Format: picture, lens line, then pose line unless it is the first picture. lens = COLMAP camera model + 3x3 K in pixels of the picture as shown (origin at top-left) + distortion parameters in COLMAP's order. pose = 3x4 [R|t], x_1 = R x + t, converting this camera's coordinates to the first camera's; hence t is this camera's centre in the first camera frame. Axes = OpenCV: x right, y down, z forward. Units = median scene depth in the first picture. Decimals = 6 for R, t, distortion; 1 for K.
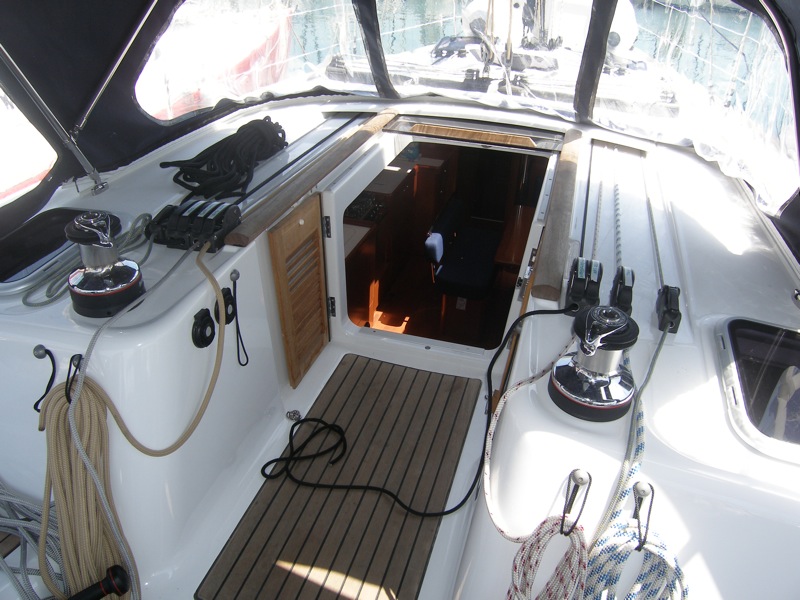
lens RADIAL K [[647.8, 0, 408.7], [0, 647.8, 289.8], [0, 0, 1]] dist [-0.108195, 0.048006]
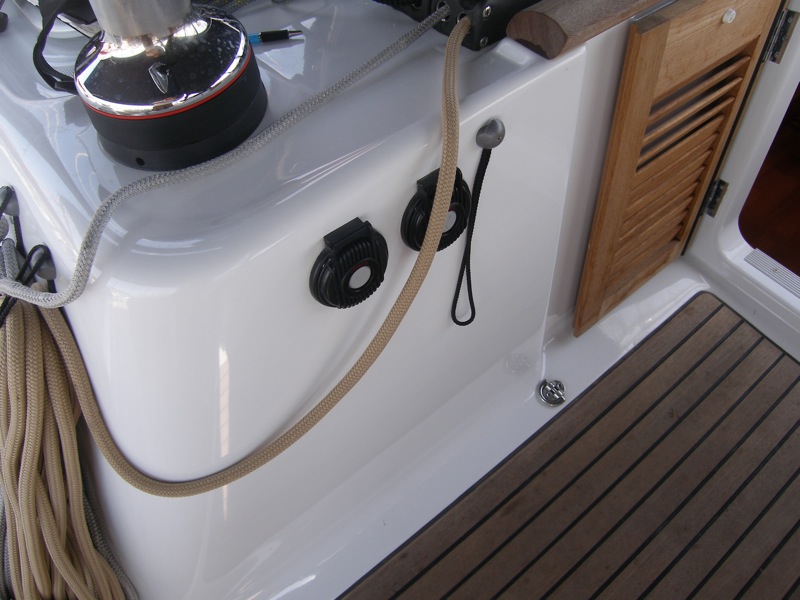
lens RADIAL K [[647.8, 0, 408.7], [0, 647.8, 289.8], [0, 0, 1]] dist [-0.108195, 0.048006]
pose [[0.813976, 0.428434, -0.392285, -0.119868], [-0.241767, 0.863897, 0.441849, -0.092932], [0.528197, -0.264813, 0.806773, 0.622856]]
